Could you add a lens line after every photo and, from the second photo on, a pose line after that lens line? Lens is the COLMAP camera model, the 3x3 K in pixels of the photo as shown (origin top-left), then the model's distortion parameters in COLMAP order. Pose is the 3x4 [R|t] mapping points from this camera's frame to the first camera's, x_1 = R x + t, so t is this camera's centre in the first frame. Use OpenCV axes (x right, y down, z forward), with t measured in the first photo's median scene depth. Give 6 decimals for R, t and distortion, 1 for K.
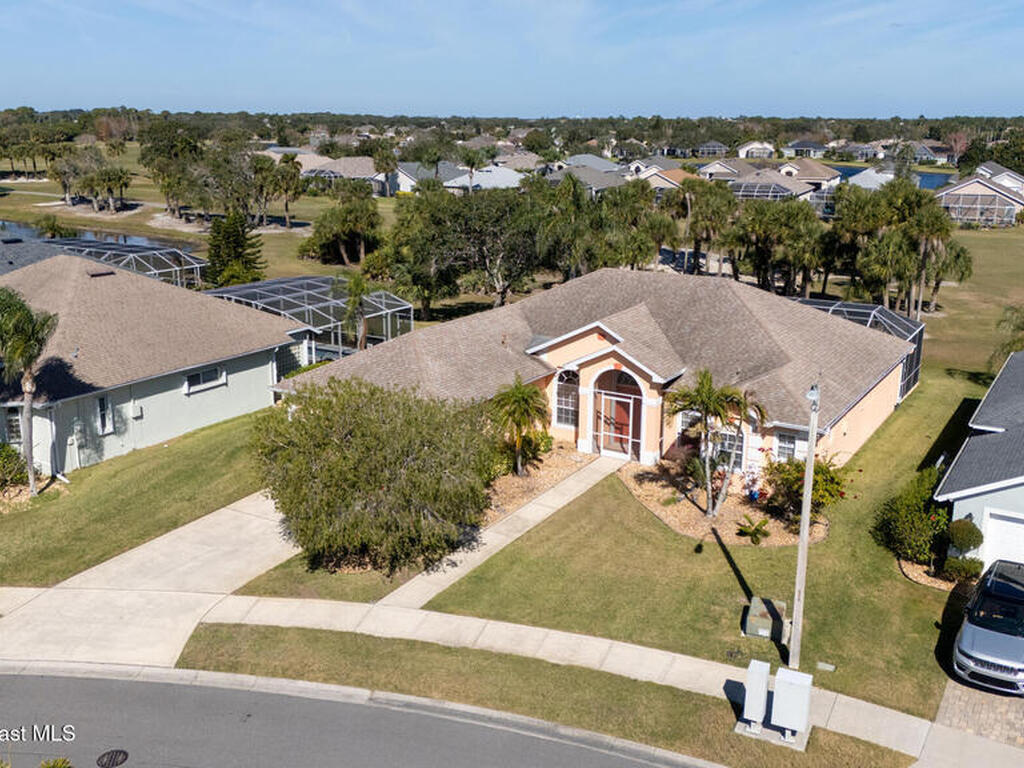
lens RADIAL K [[1005.7, 0, 512.0], [0, 1005.7, 384.0], [0, 0, 1]] dist [0.110707, -0.209654]
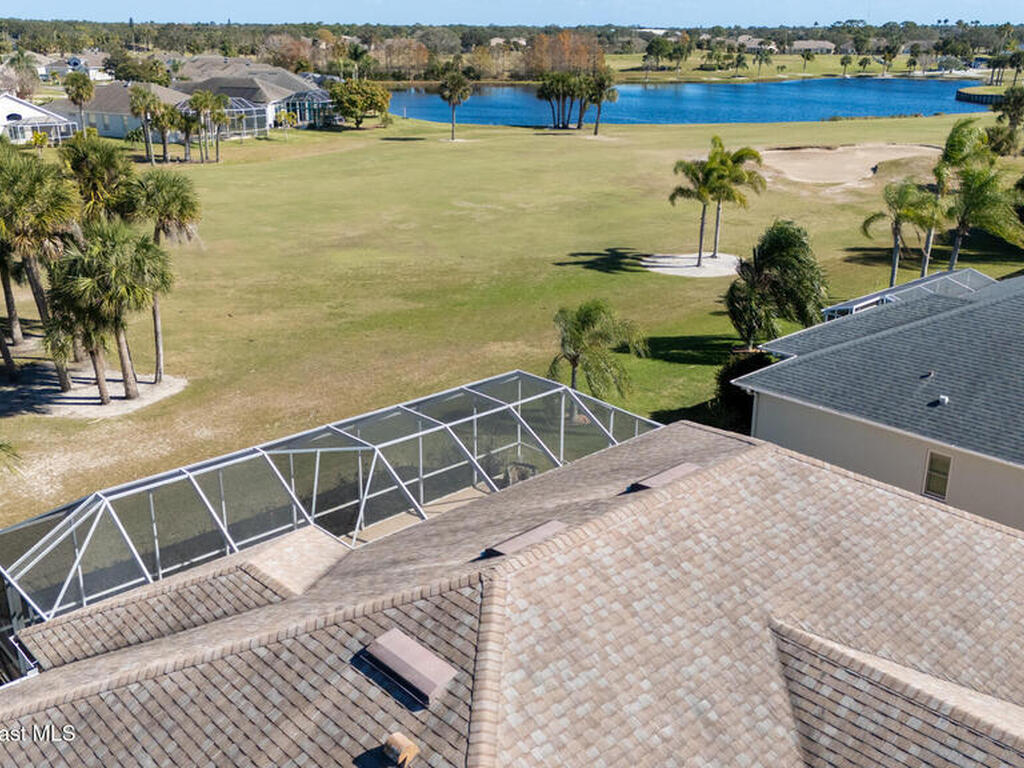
lens RADIAL K [[1005.7, 0, 512.0], [0, 1005.7, 384.0], [0, 0, 1]] dist [0.110707, -0.209654]
pose [[0.268037, -0.322488, 0.907832, -0.160542], [0.239559, 0.935025, 0.261418, -0.302539], [-0.933149, 0.147410, 0.327876, 1.216519]]
